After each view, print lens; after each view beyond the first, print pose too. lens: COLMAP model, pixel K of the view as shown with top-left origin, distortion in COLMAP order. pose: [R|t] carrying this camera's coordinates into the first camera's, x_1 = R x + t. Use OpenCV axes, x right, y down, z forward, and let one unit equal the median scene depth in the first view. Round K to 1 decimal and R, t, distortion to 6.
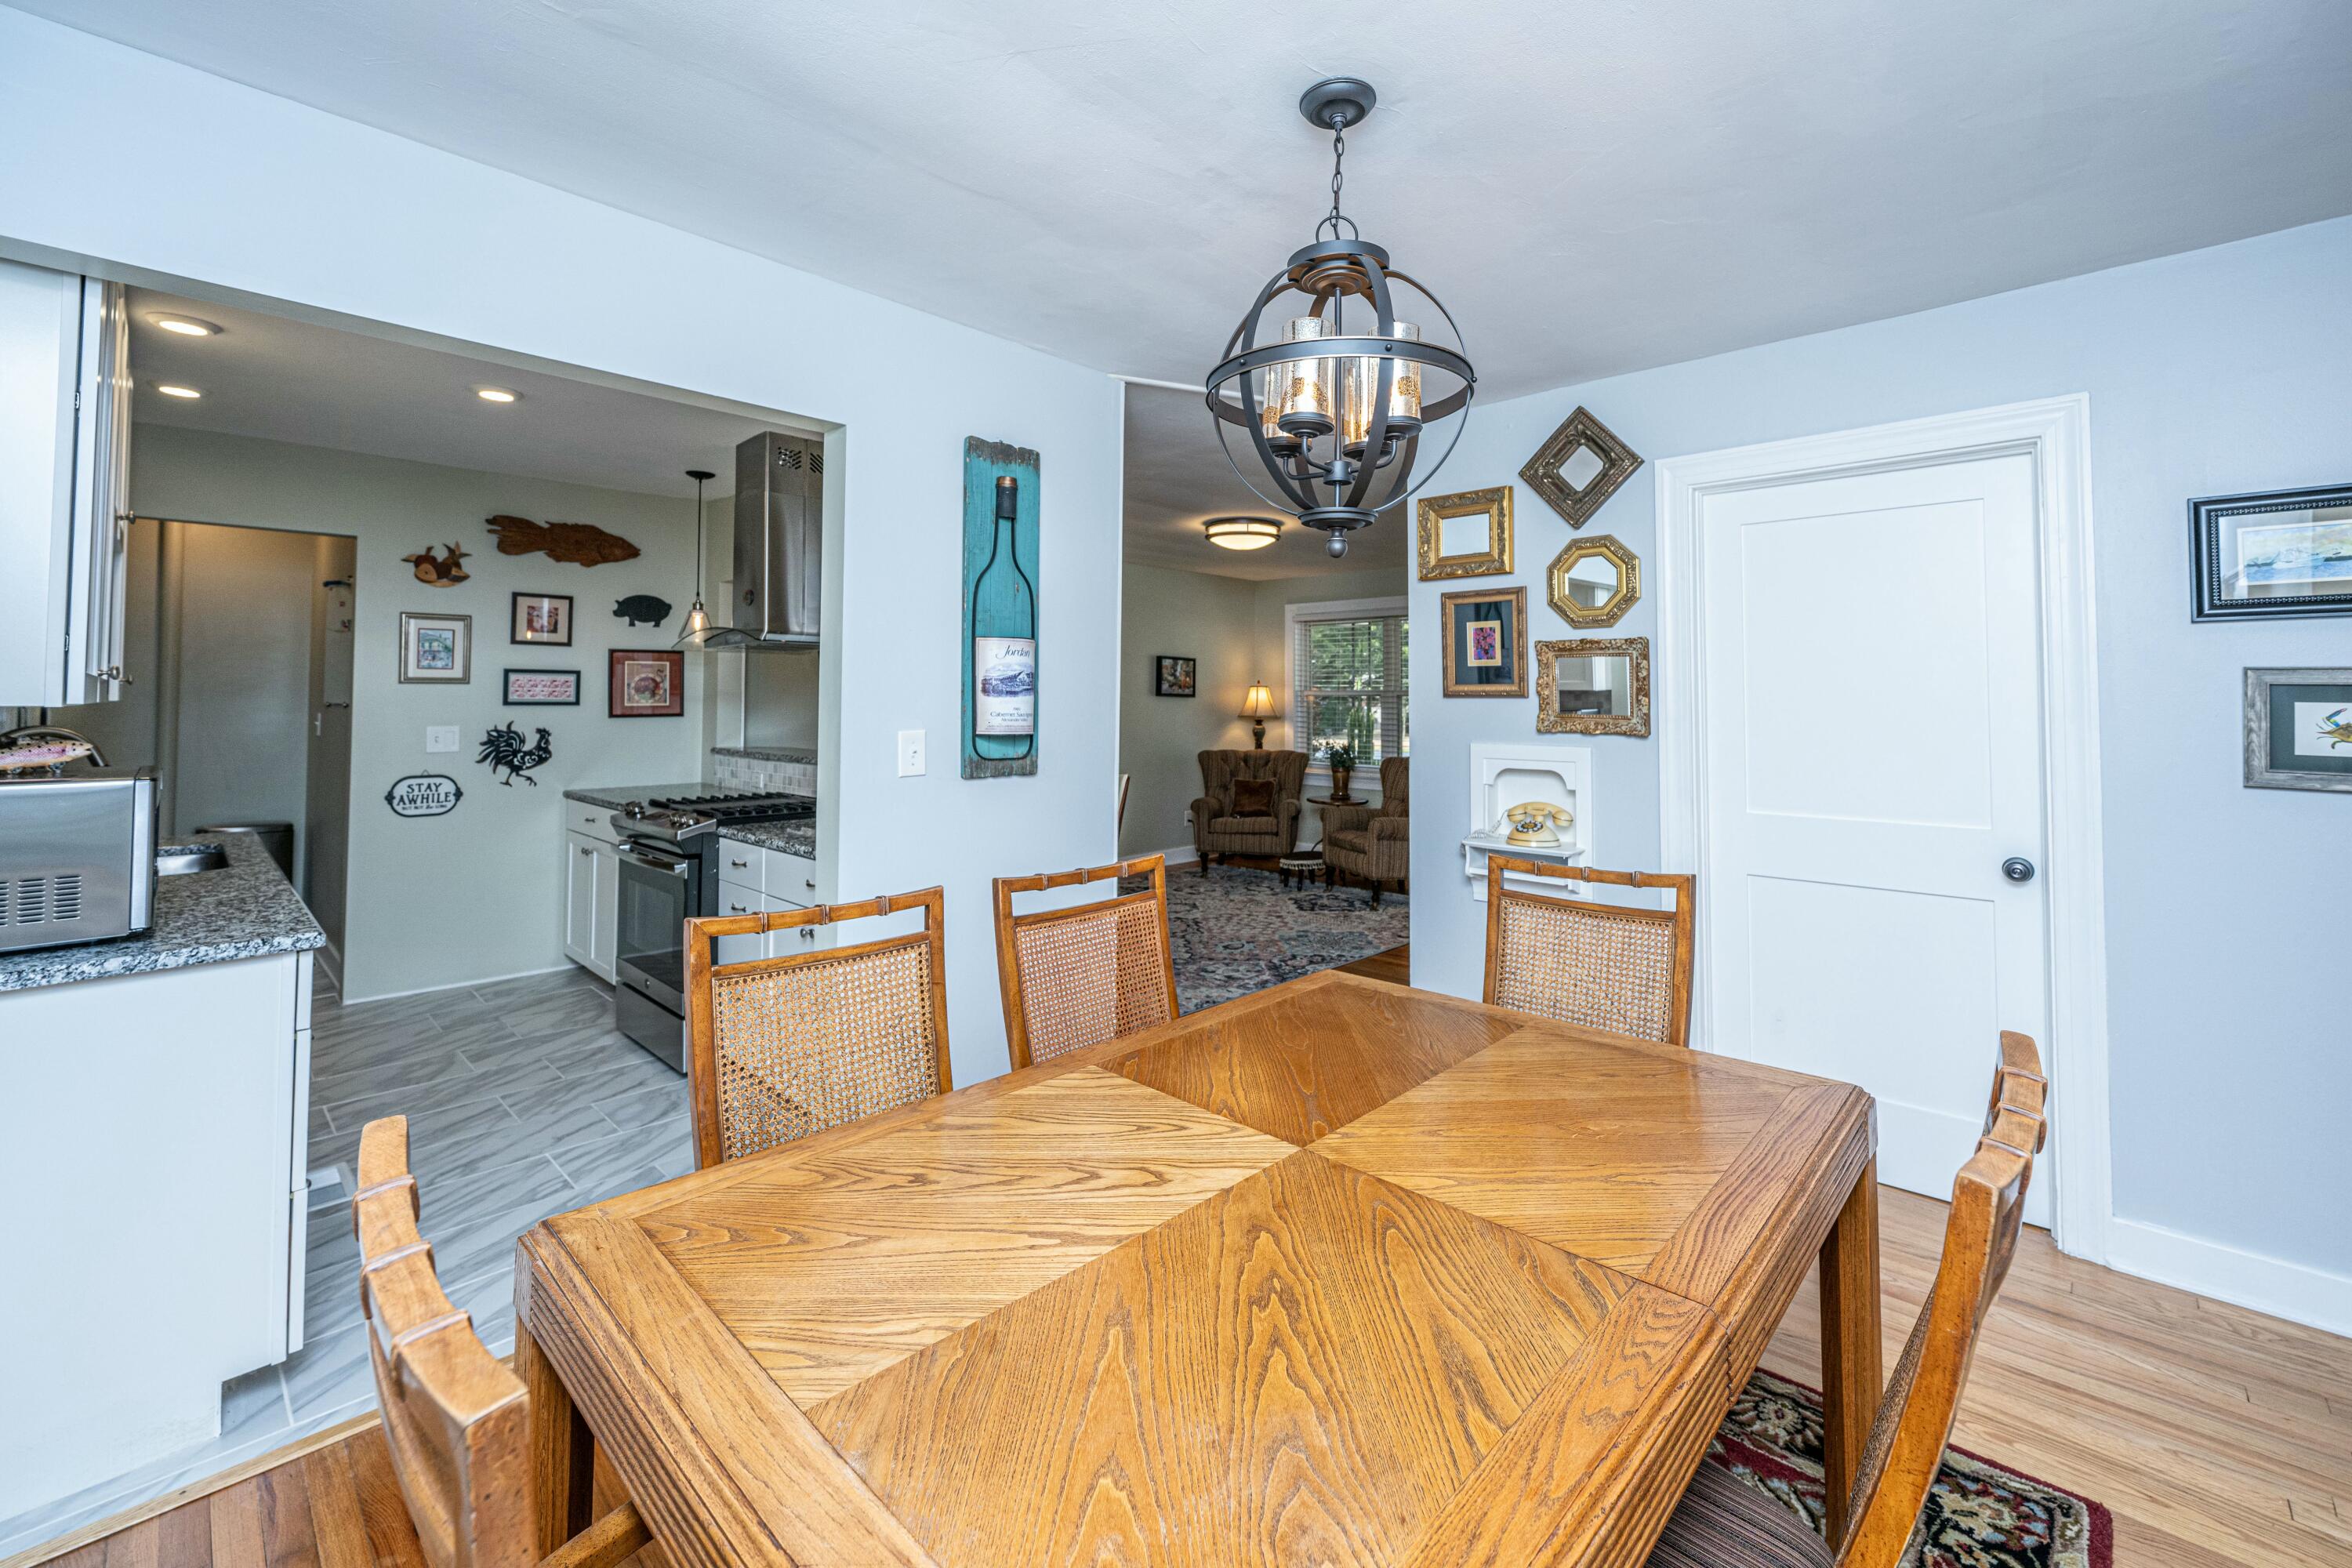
lens RADIAL K [[975.5, 0, 1187.0], [0, 975.5, 673.8], [0, 0, 1]] dist [0.000515, 0.000057]
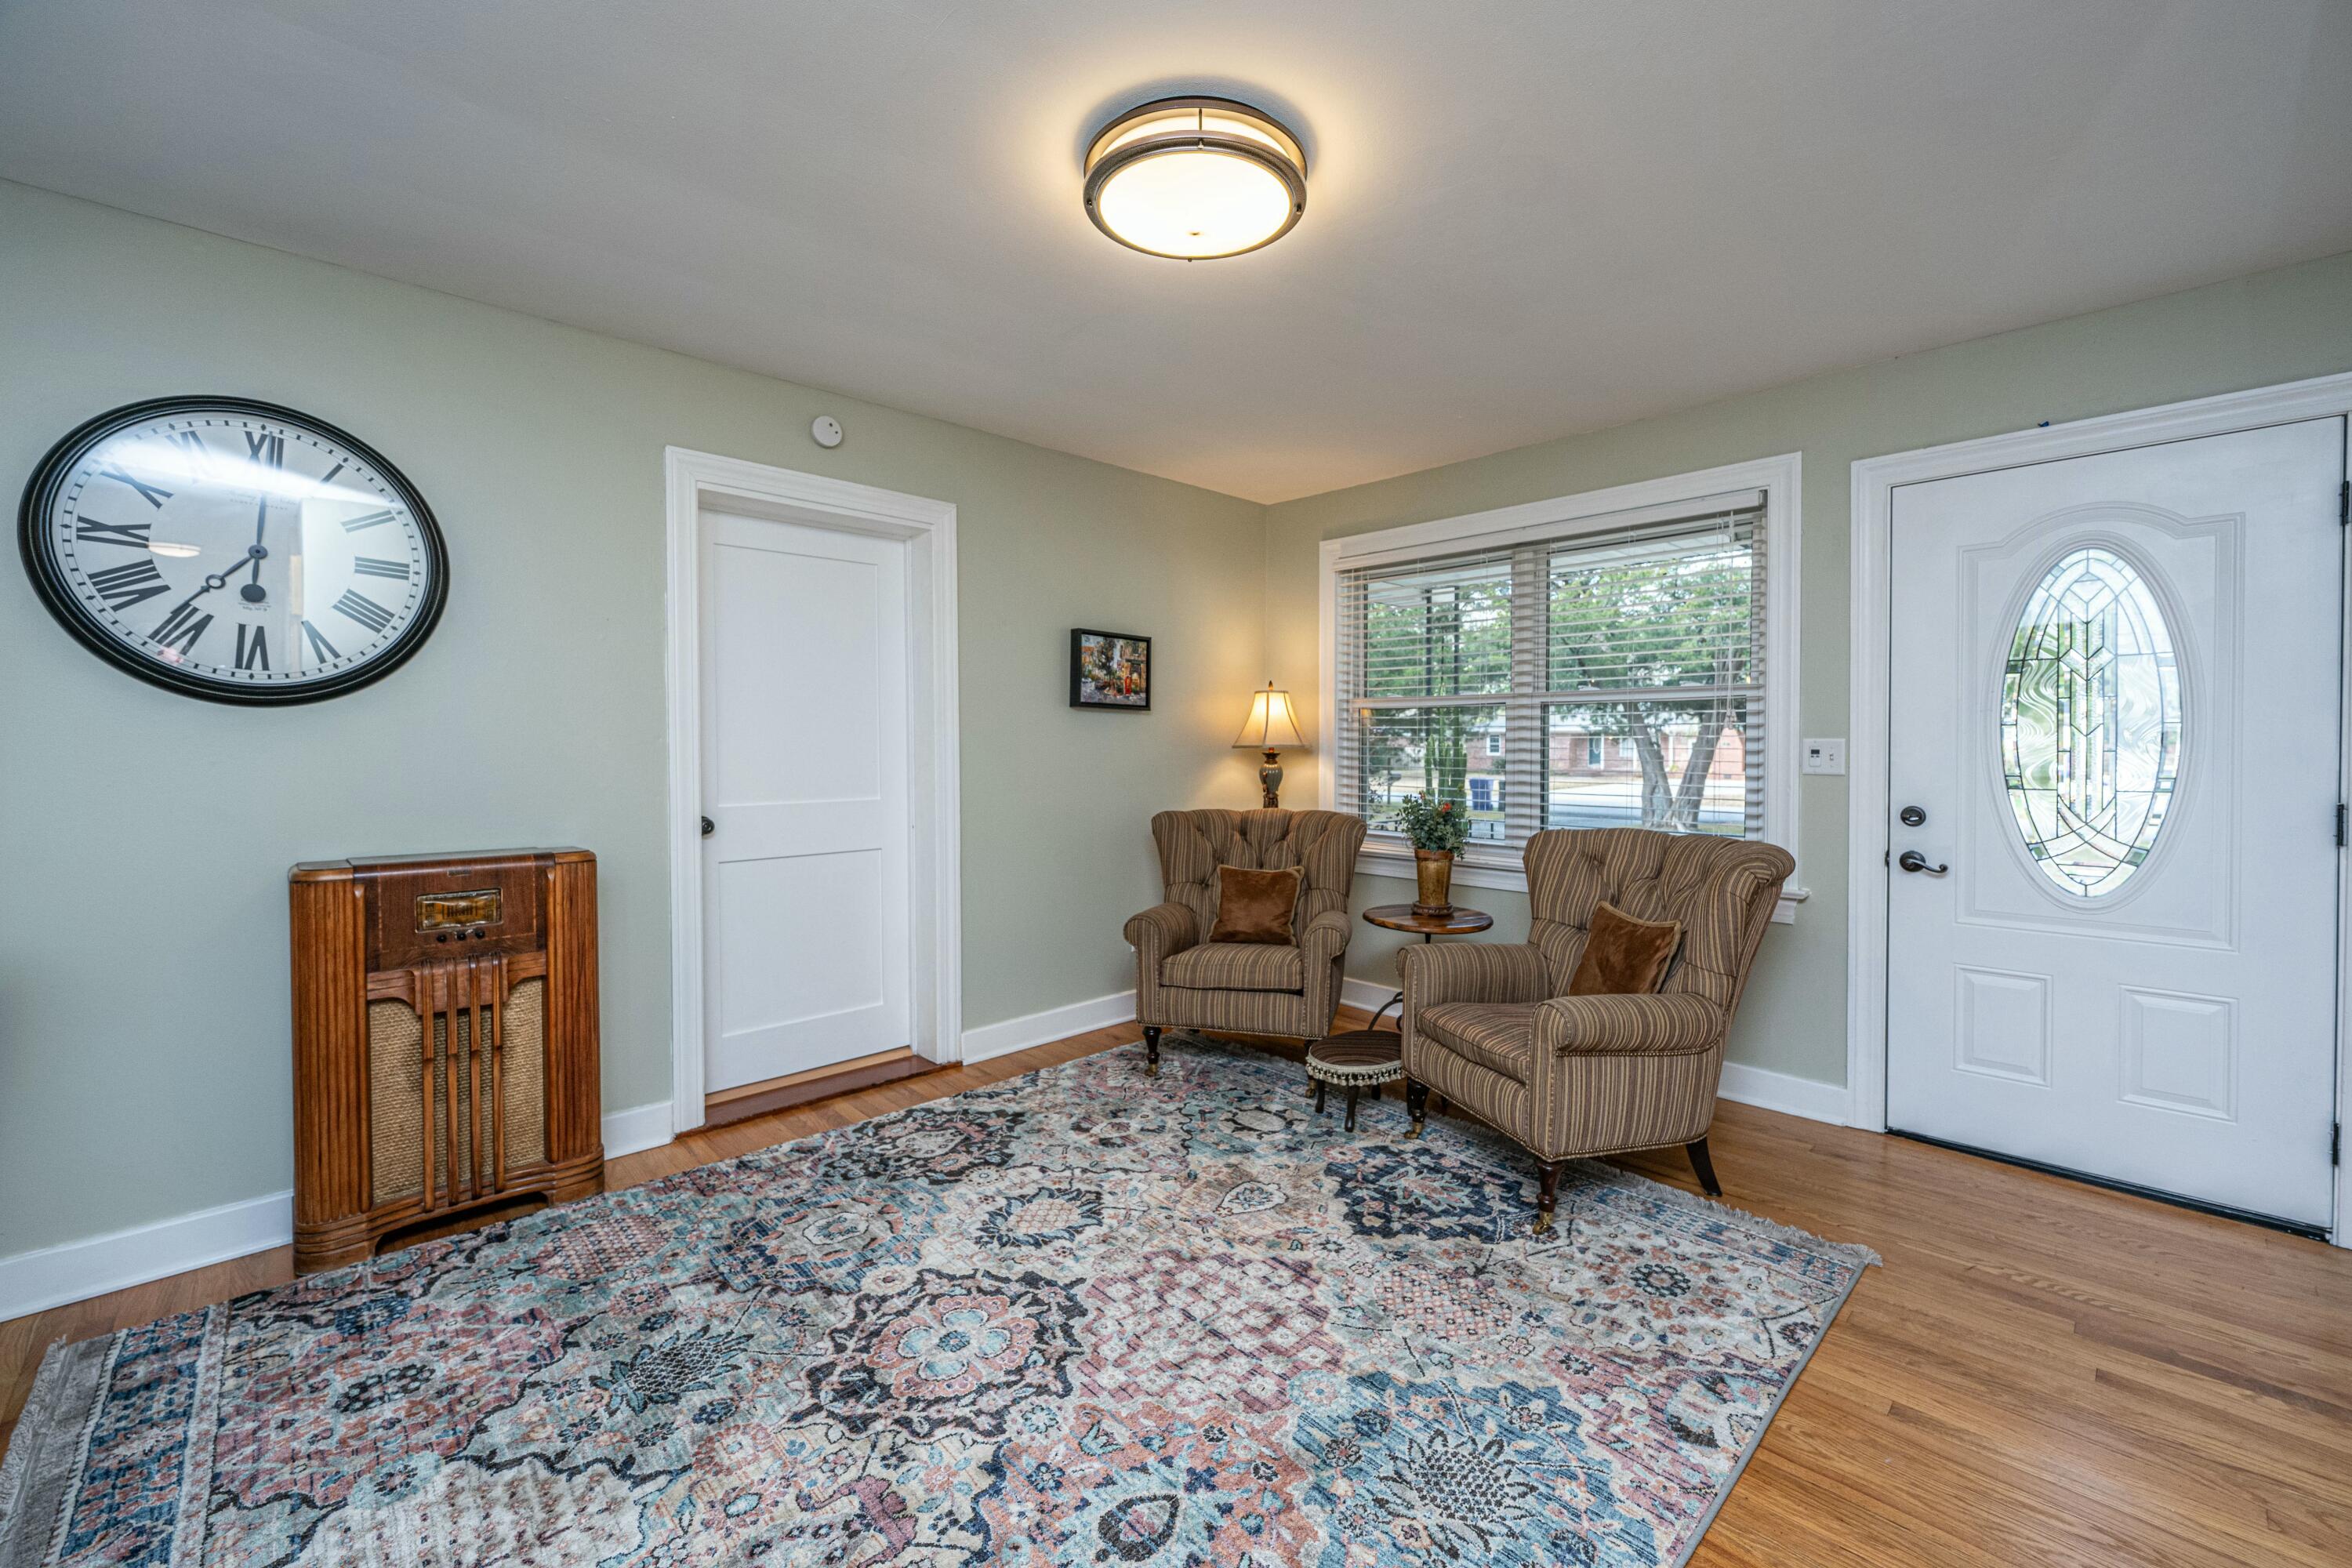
lens RADIAL K [[950.3, 0, 1195.5], [0, 950.3, 759.5], [0, 0, 1]] dist [0.000679, -0.000122]
pose [[0.999474, -0.002890, -0.032304, 0.077803], [0.004376, 0.998931, 0.046017, 0.042020], [0.032137, -0.046134, 0.998418, 0.753303]]
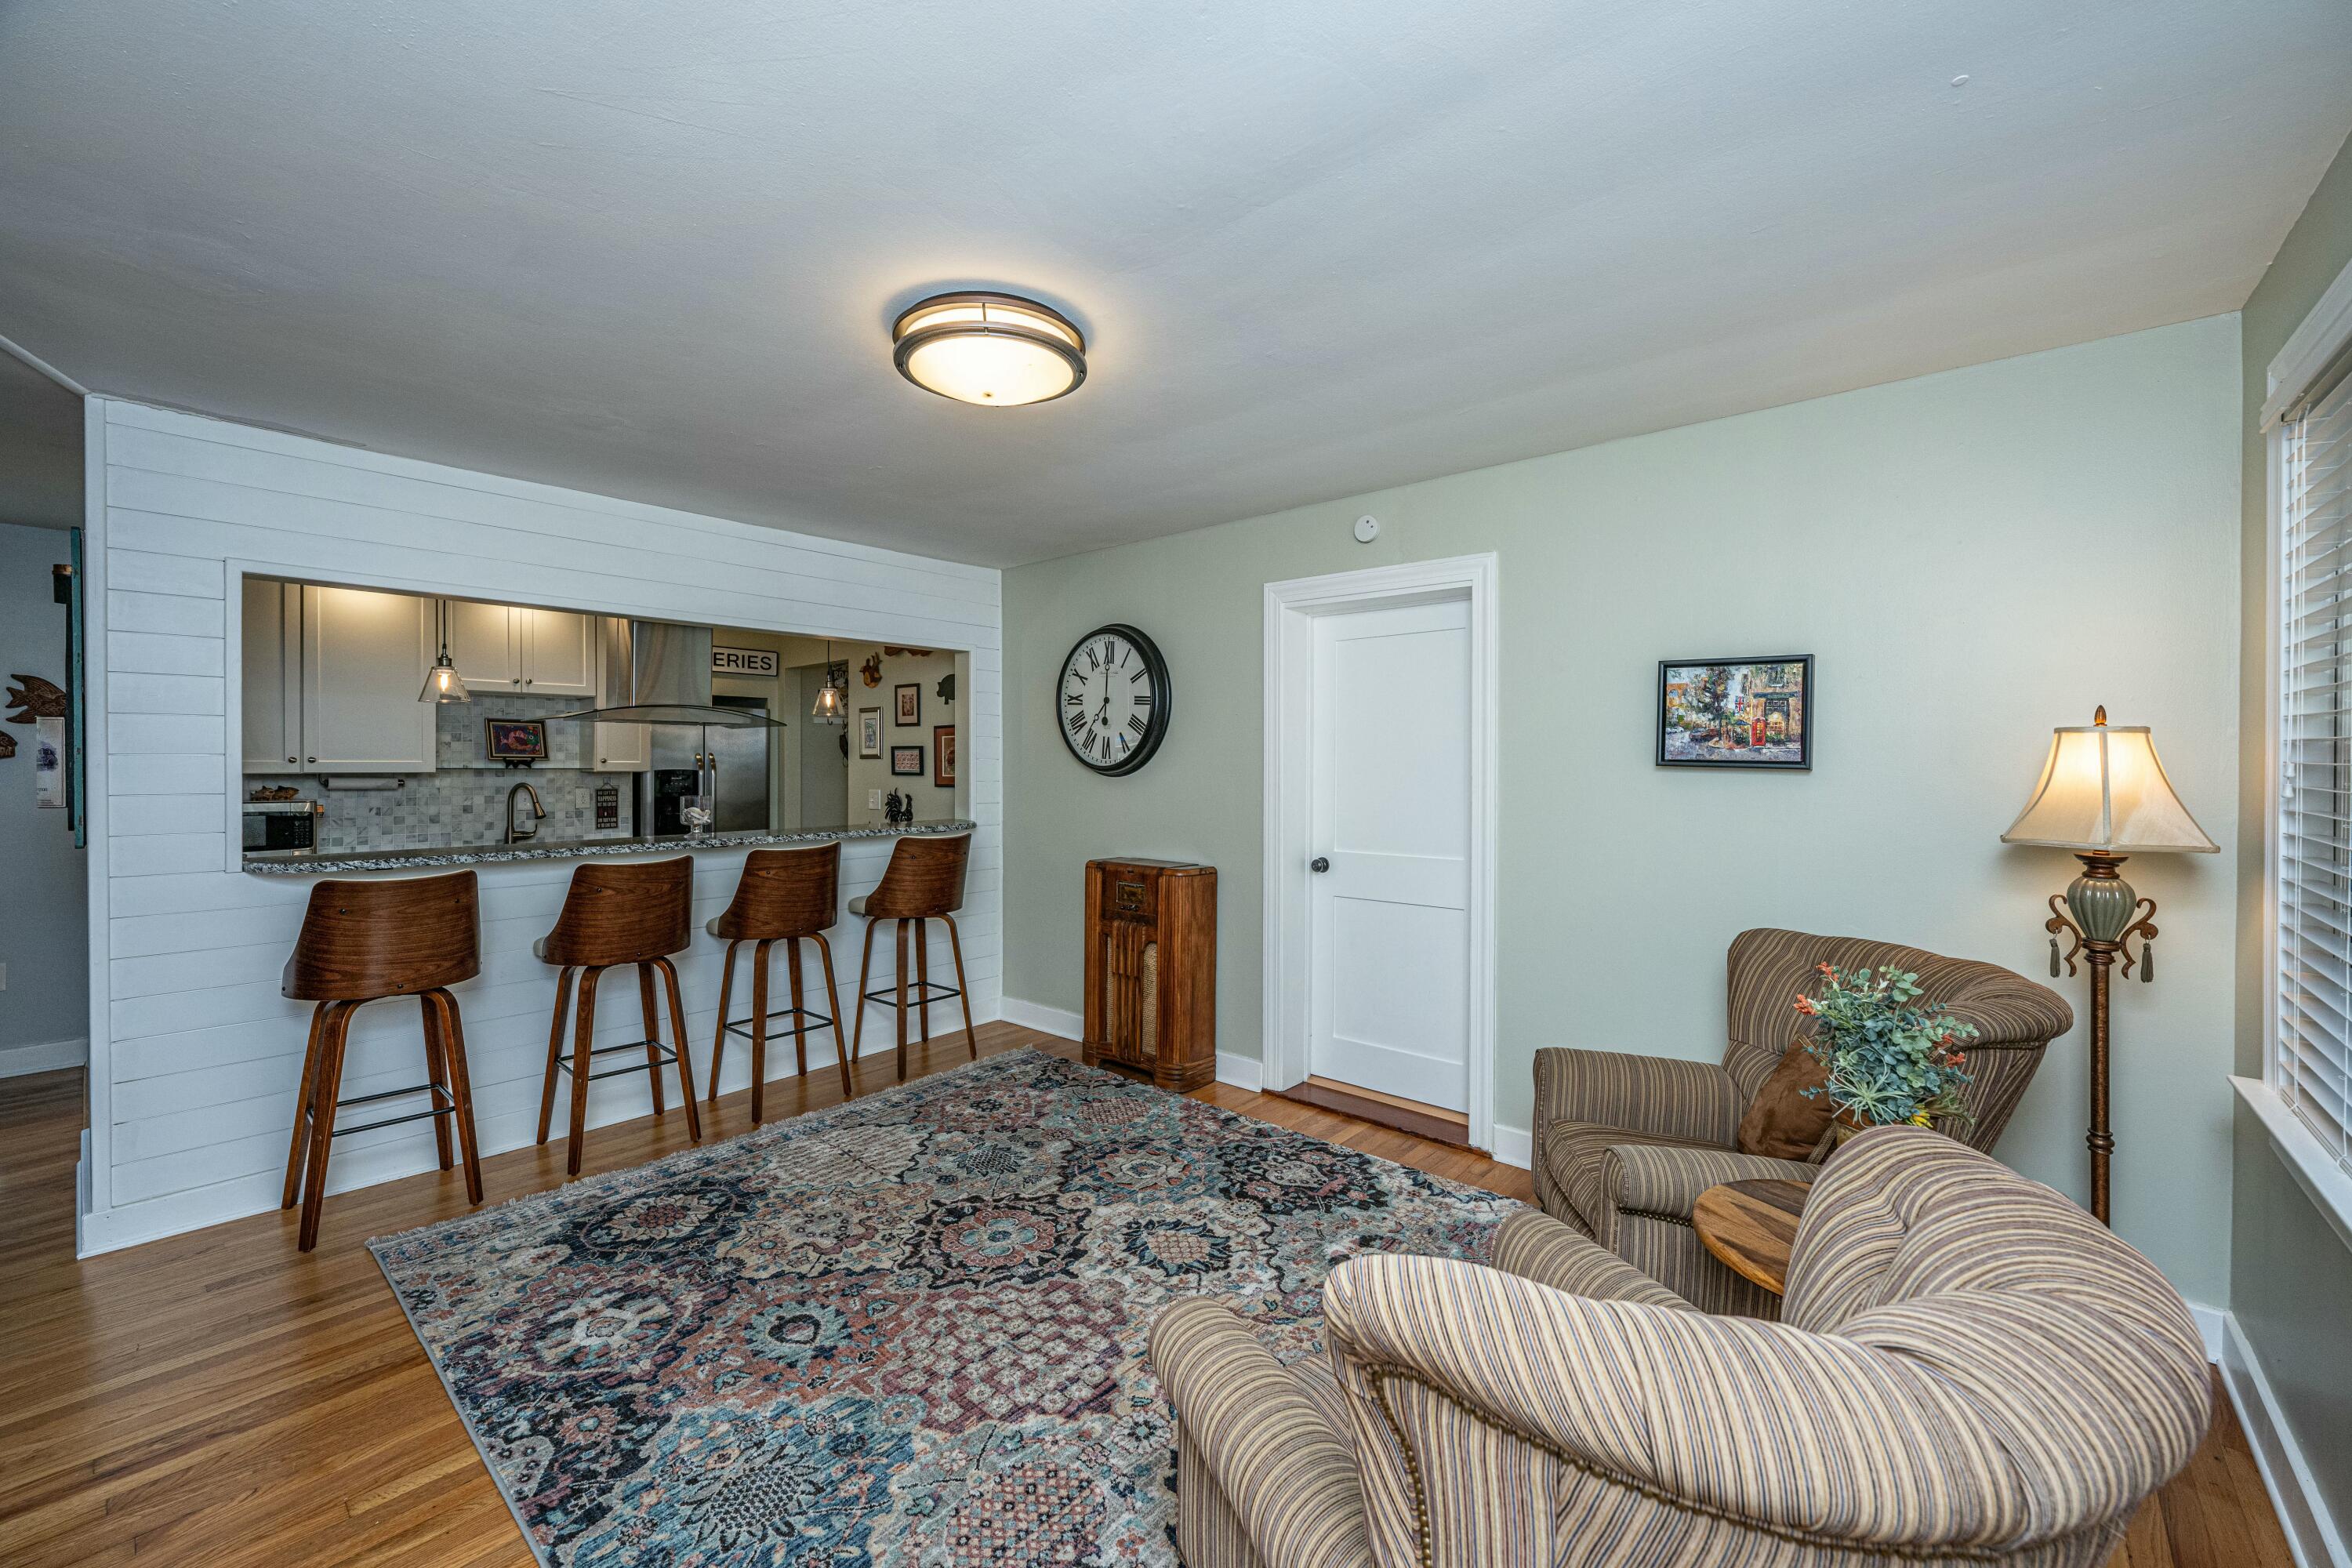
lens RADIAL K [[933.4, 0, 1171.7], [0, 933.4, 775.9], [0, 0, 1]] dist [-0.002425, -0.000125]
pose [[0.057059, 0.010648, -0.998314, 0.499720], [0.026169, 0.999584, 0.012158, 0.025710], [0.998028, -0.026819, 0.056757, 1.191778]]
